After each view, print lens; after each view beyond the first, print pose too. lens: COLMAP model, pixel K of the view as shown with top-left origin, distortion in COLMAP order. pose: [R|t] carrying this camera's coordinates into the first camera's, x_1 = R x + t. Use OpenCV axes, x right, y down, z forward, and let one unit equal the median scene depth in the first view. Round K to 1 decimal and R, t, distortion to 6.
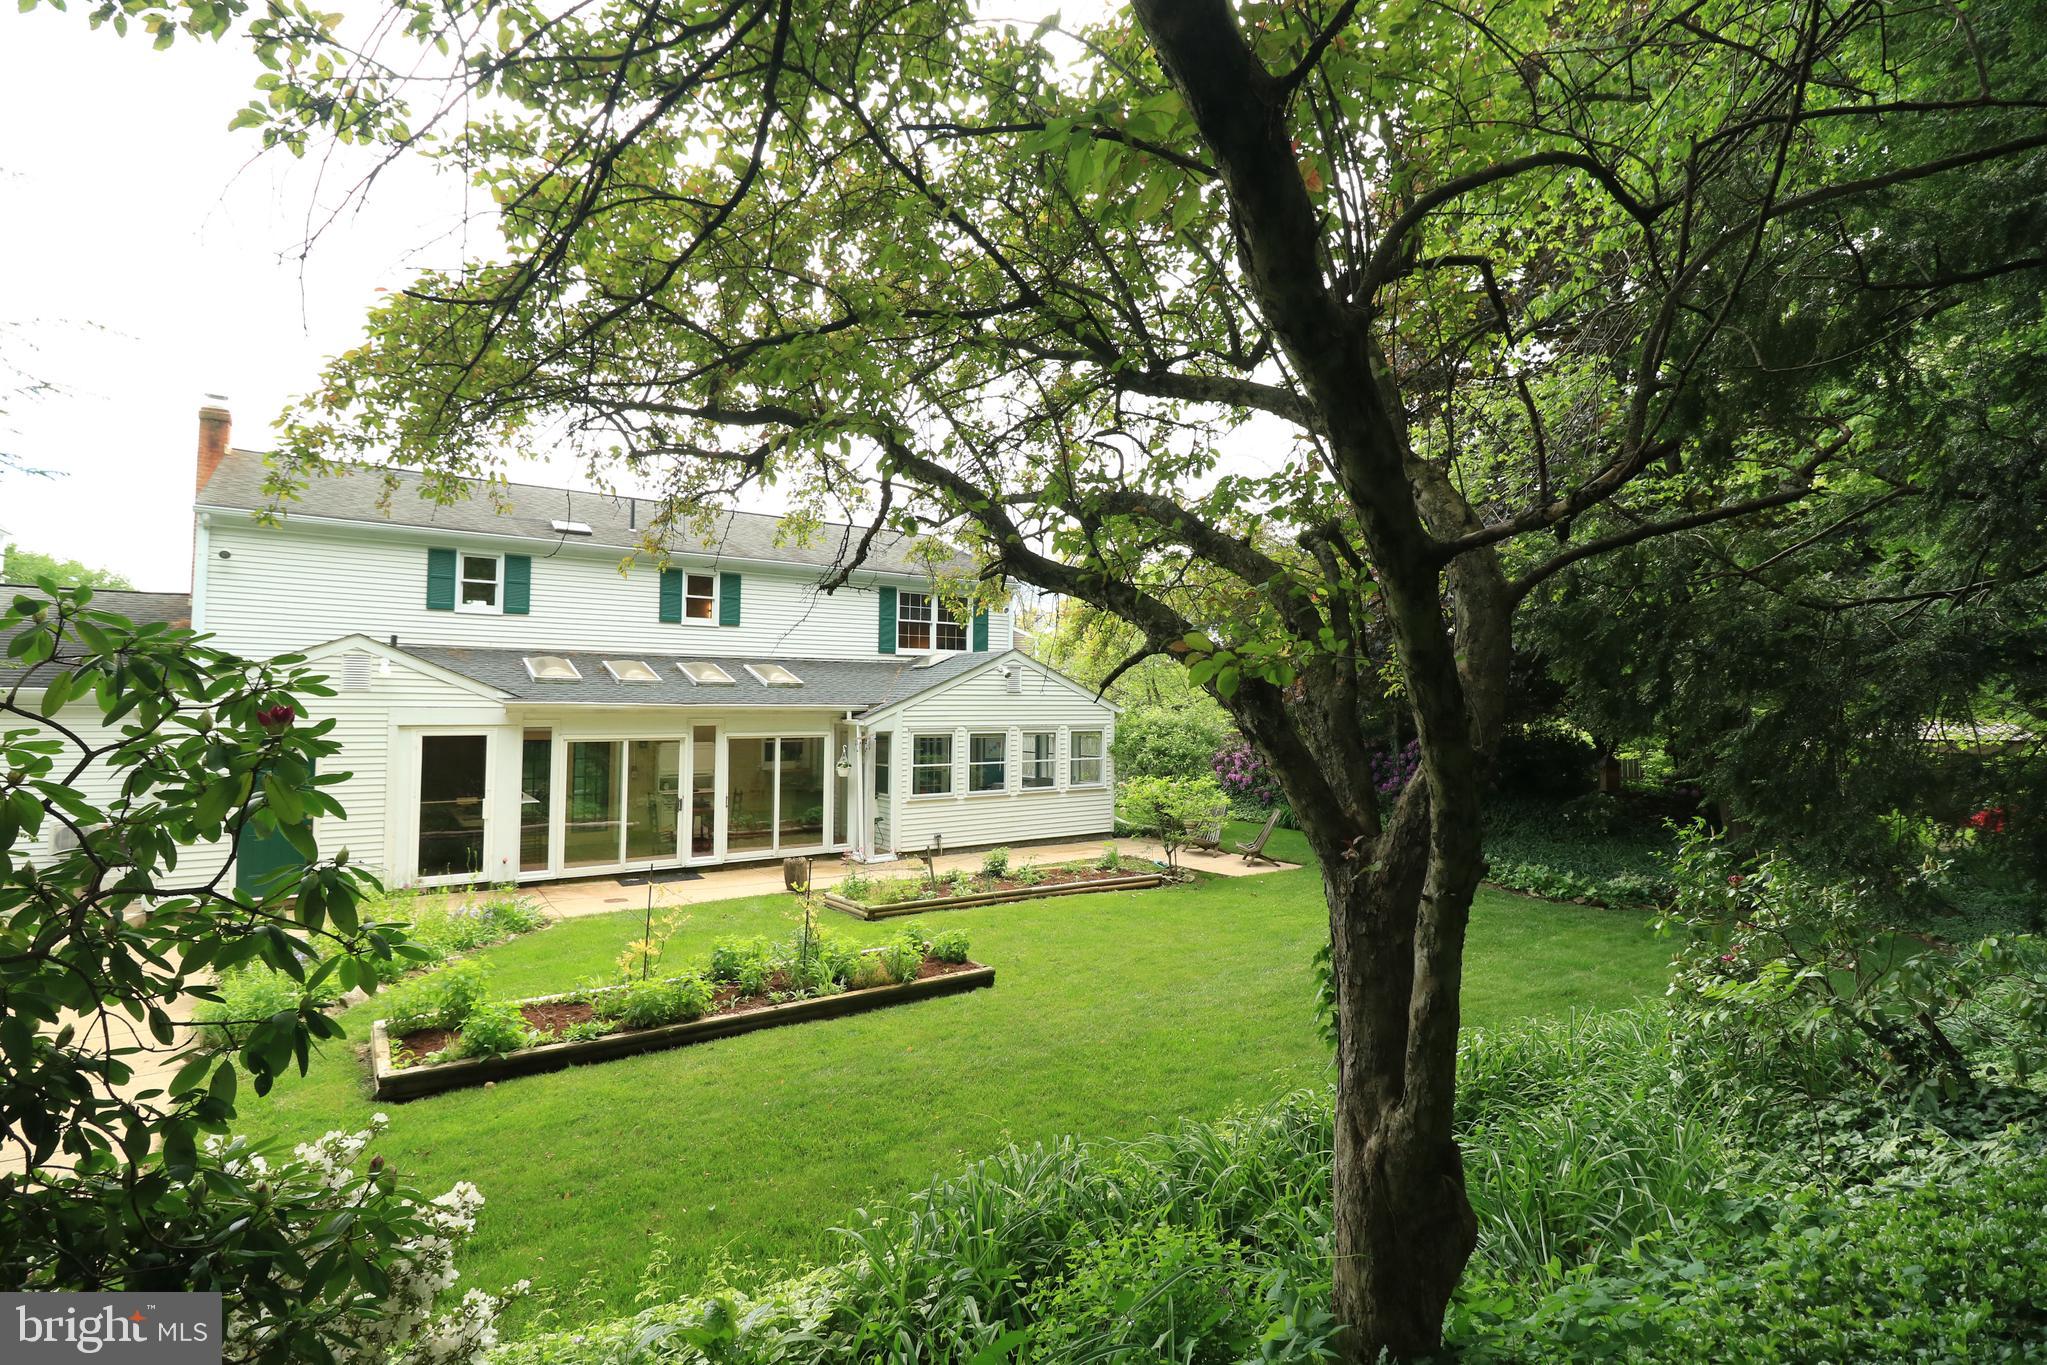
lens RADIAL K [[955.4, 0, 1030.1], [0, 955.4, 666.3], [0, 0, 1]] dist [0.001599, -0.011823]
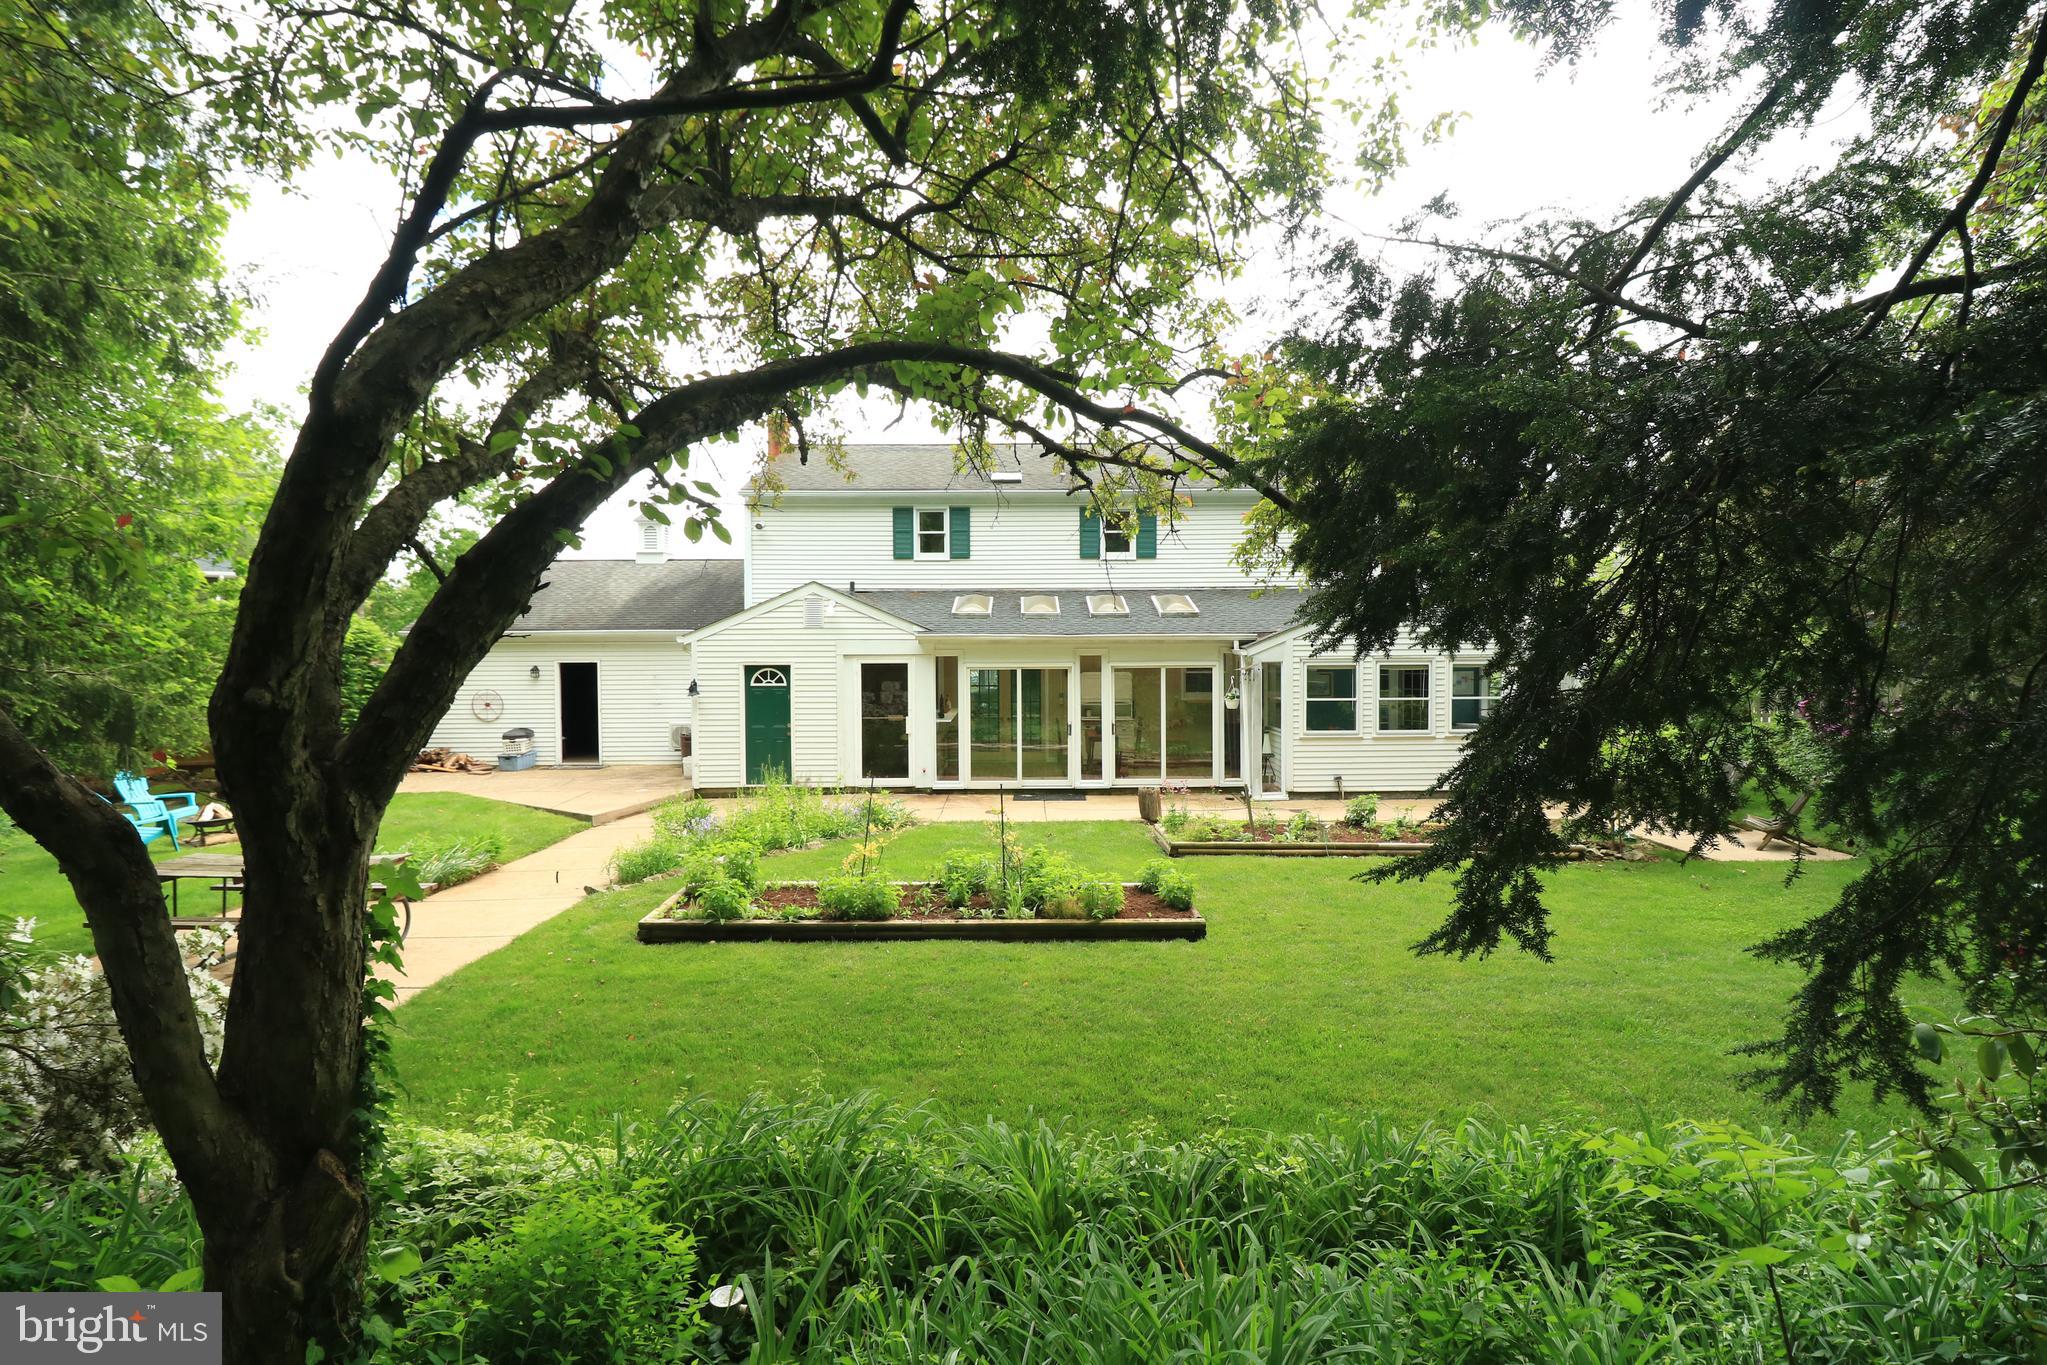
lens RADIAL K [[958.6, 0, 1025.3], [0, 958.6, 663.7], [0, 0, 1]] dist [0.001390, 0.000382]
pose [[0.814094, 0.003952, -0.580719, 0.230234], [0.034507, 0.997881, 0.055165, 0.012048], [0.579707, -0.064949, 0.812233, 0.121200]]
